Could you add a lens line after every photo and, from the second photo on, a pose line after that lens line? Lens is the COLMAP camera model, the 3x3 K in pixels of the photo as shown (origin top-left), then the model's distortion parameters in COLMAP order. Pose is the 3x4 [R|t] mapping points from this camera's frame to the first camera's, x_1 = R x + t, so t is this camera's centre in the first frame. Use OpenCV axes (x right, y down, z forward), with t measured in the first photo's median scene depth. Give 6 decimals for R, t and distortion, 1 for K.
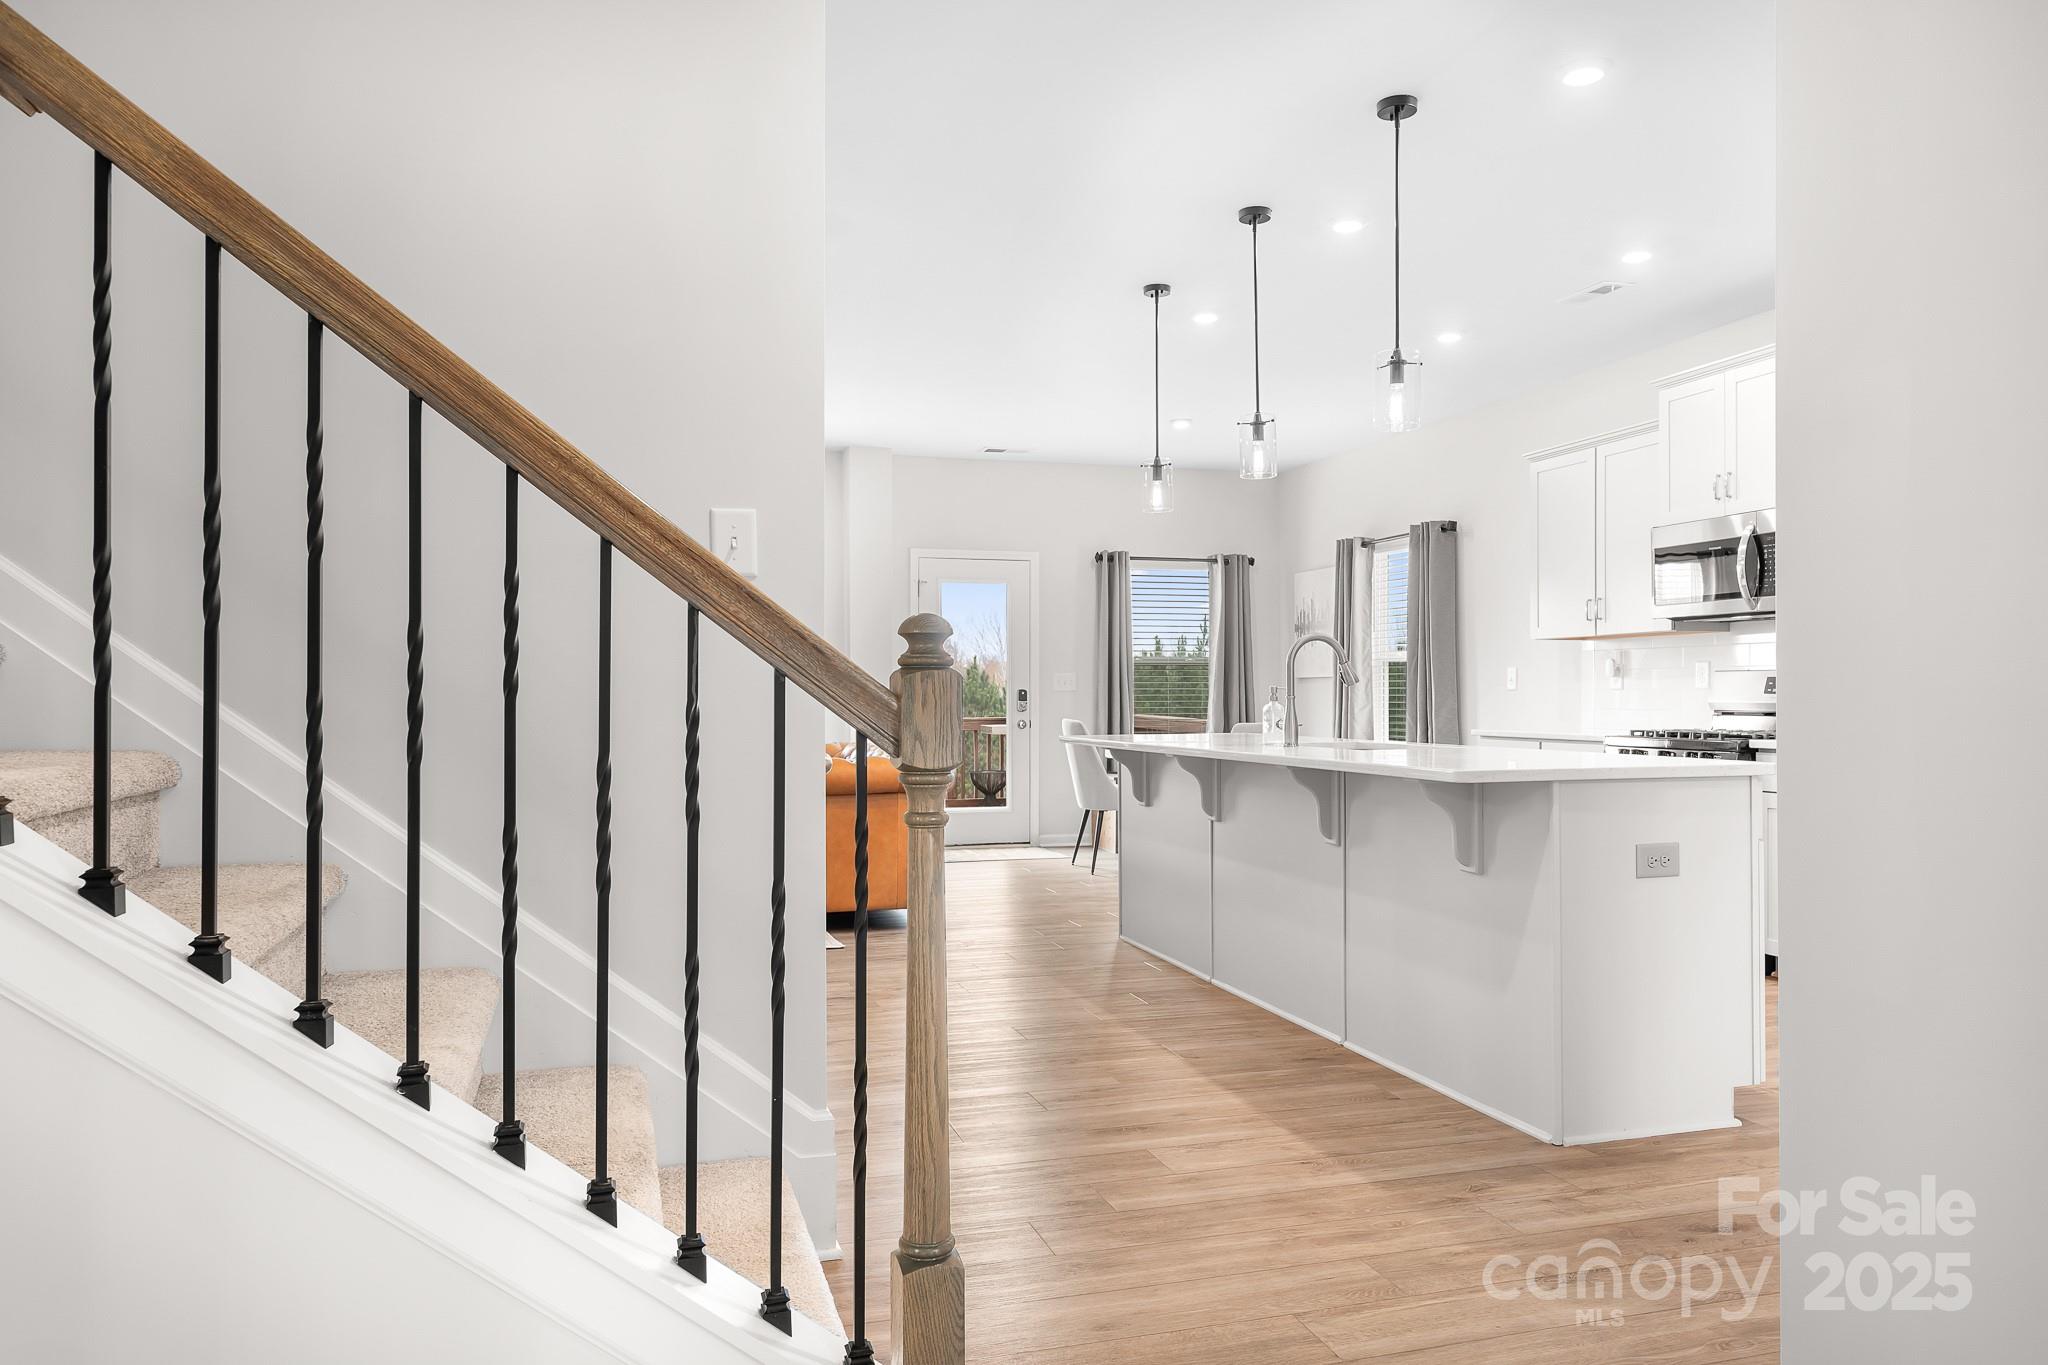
lens RADIAL K [[1390.6, 0, 1026.9], [0, 1390.6, 701.8], [0, 0, 1]] dist [0.040130, -0.043030]
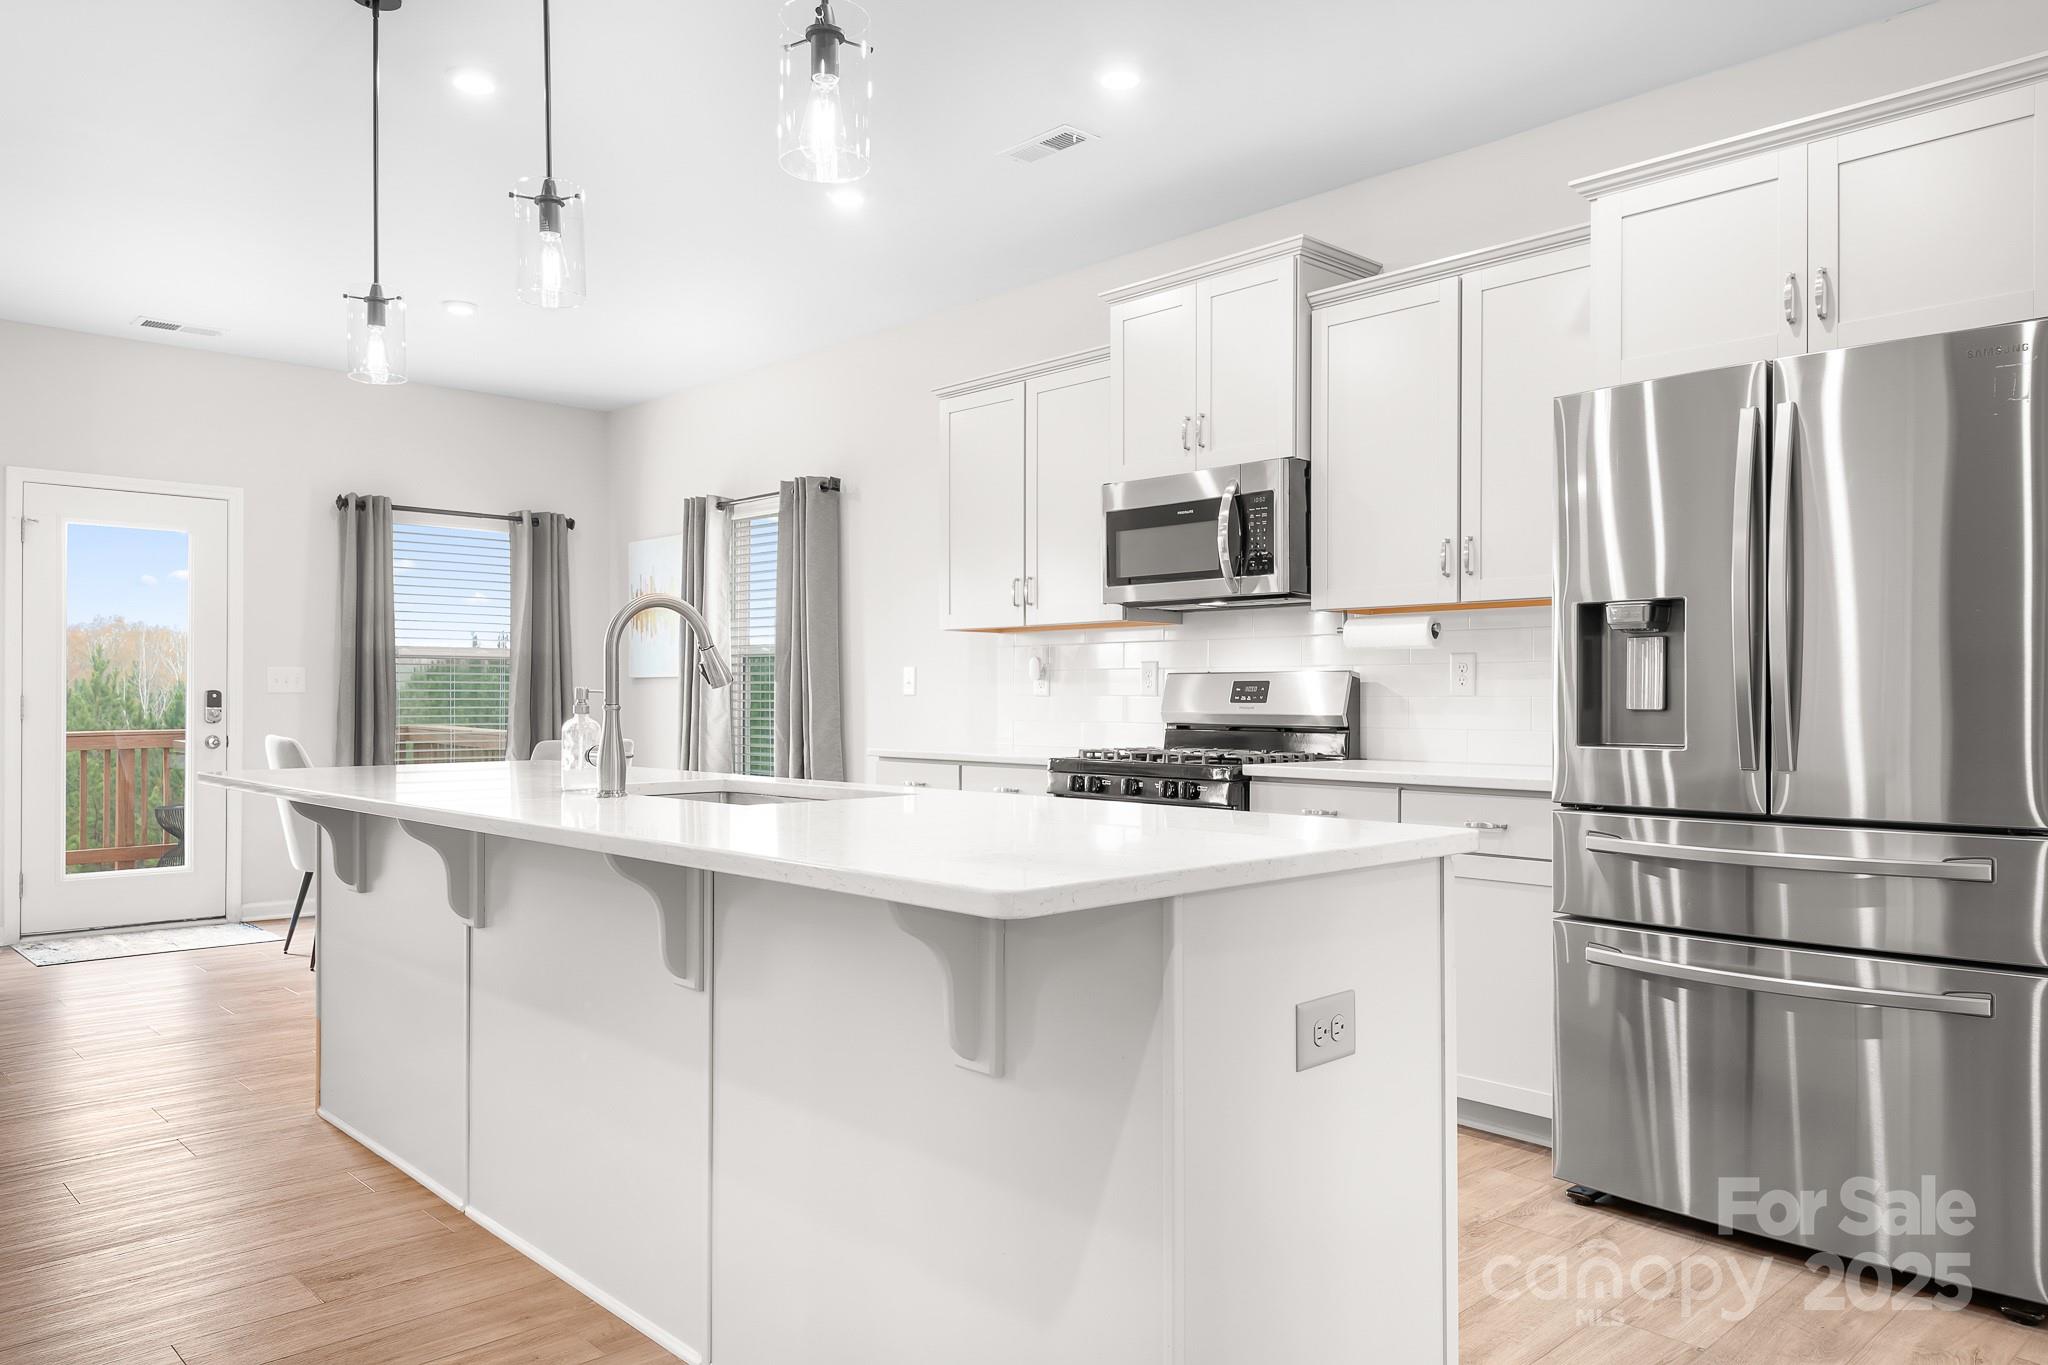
lens RADIAL K [[1390.6, 0, 1026.9], [0, 1390.6, 701.8], [0, 0, 1]] dist [0.040130, -0.043030]
pose [[0.893894, 0.003826, 0.448263, 0.064438], [-0.002680, 0.999991, -0.003192, -0.003127], [-0.448271, 0.001652, 0.893896, 0.313523]]
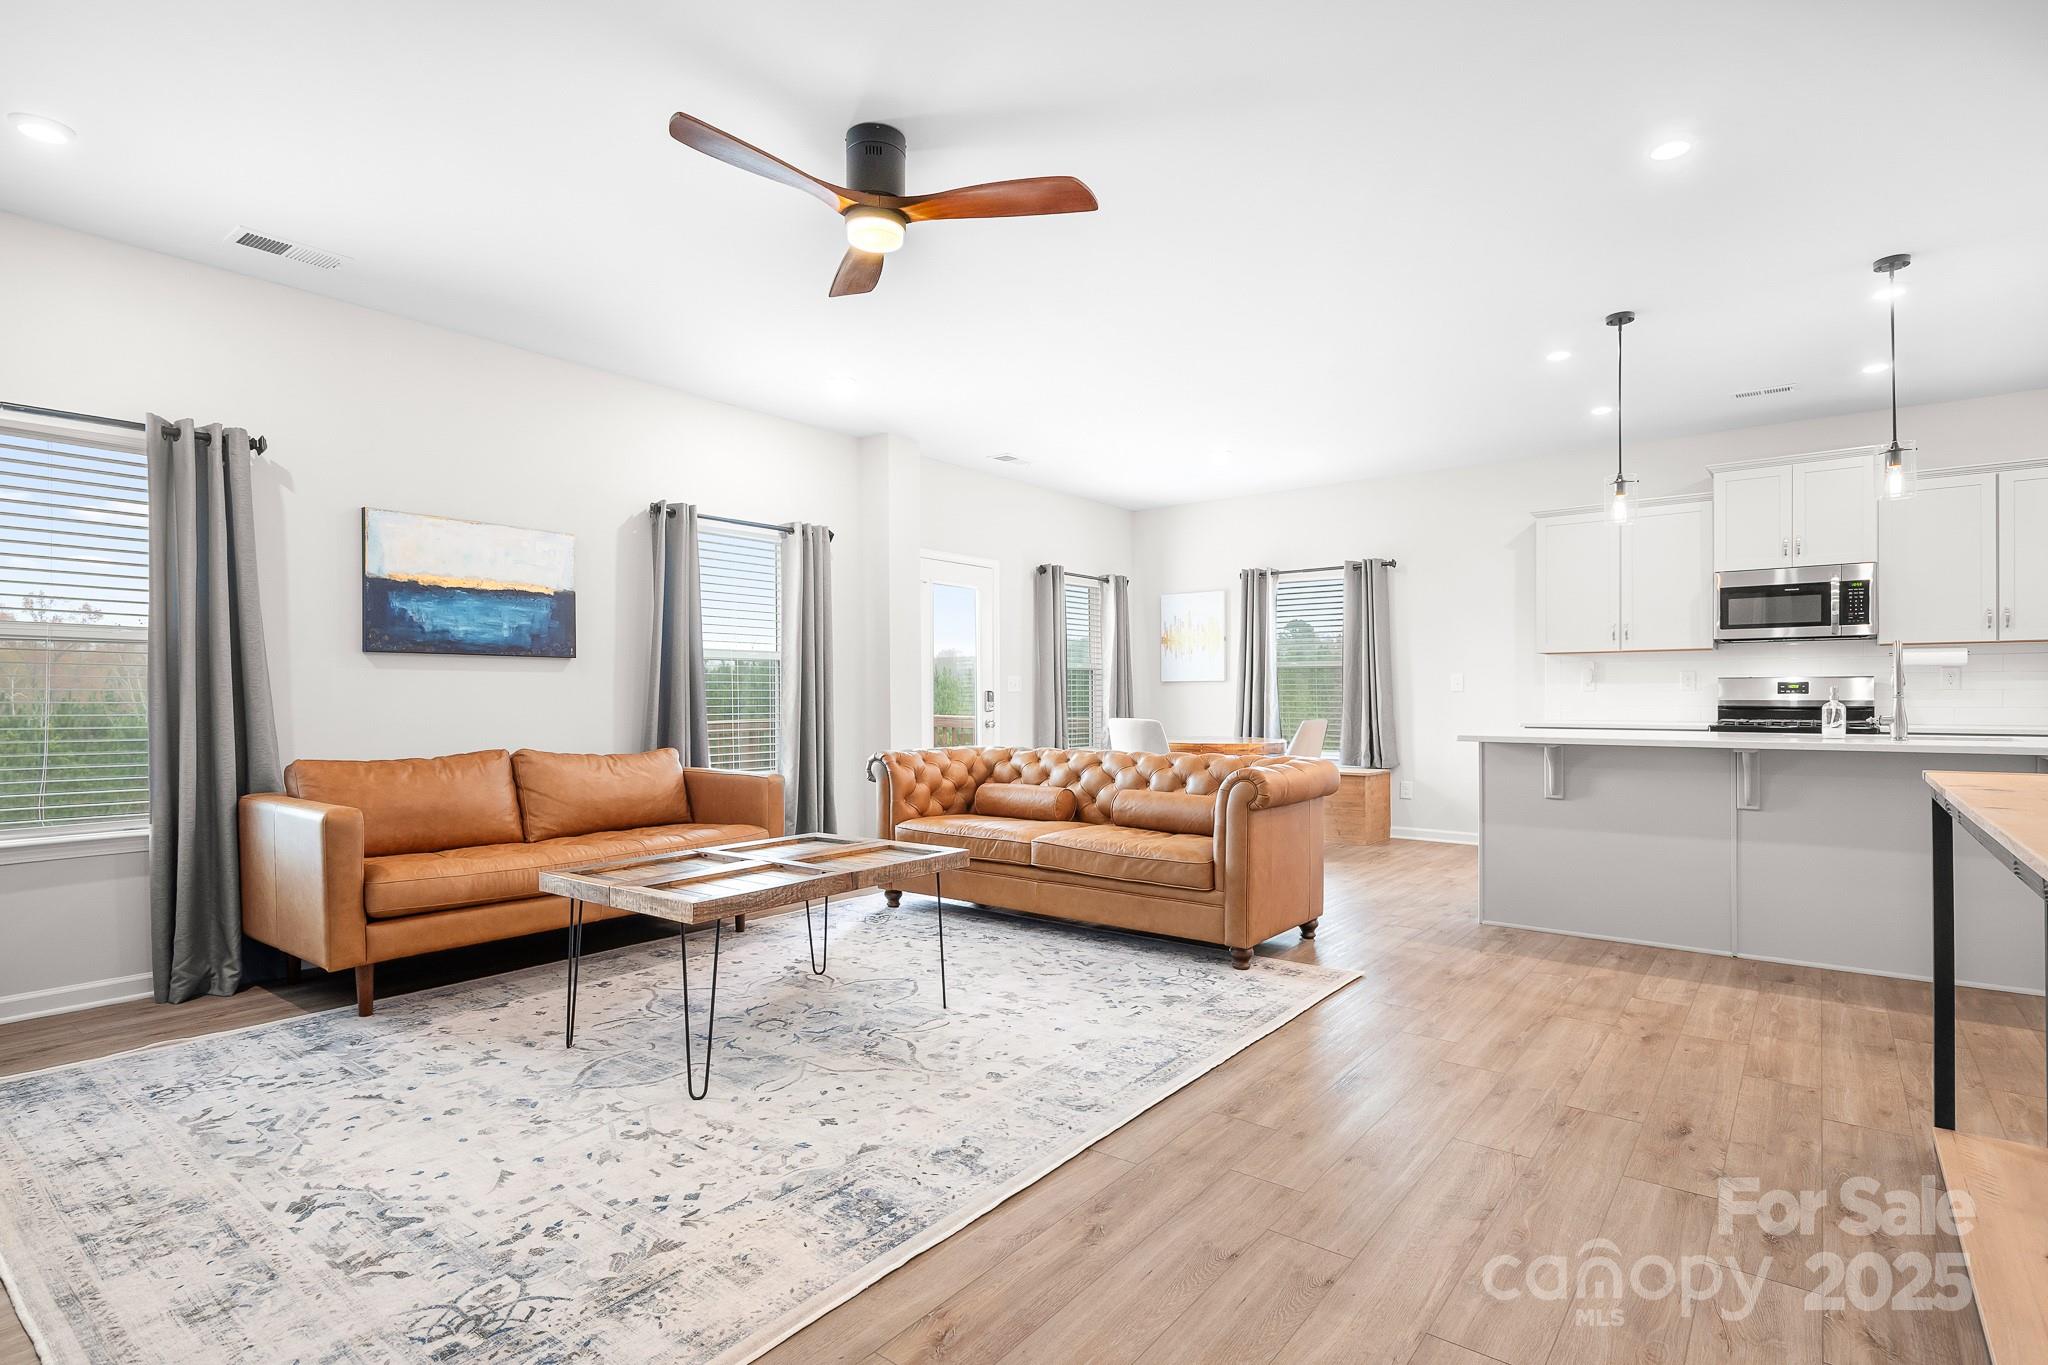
lens RADIAL K [[1005.5, 0, 1024.0], [0, 1005.5, 682.5], [0, 0, 1]] dist [0.002567, 0.000157]
pose [[0.824785, 0.004002, 0.565432, -0.594883], [0.004934, 0.999886, -0.014274, -0.006093], [-0.565425, 0.014563, 0.824671, 0.523932]]
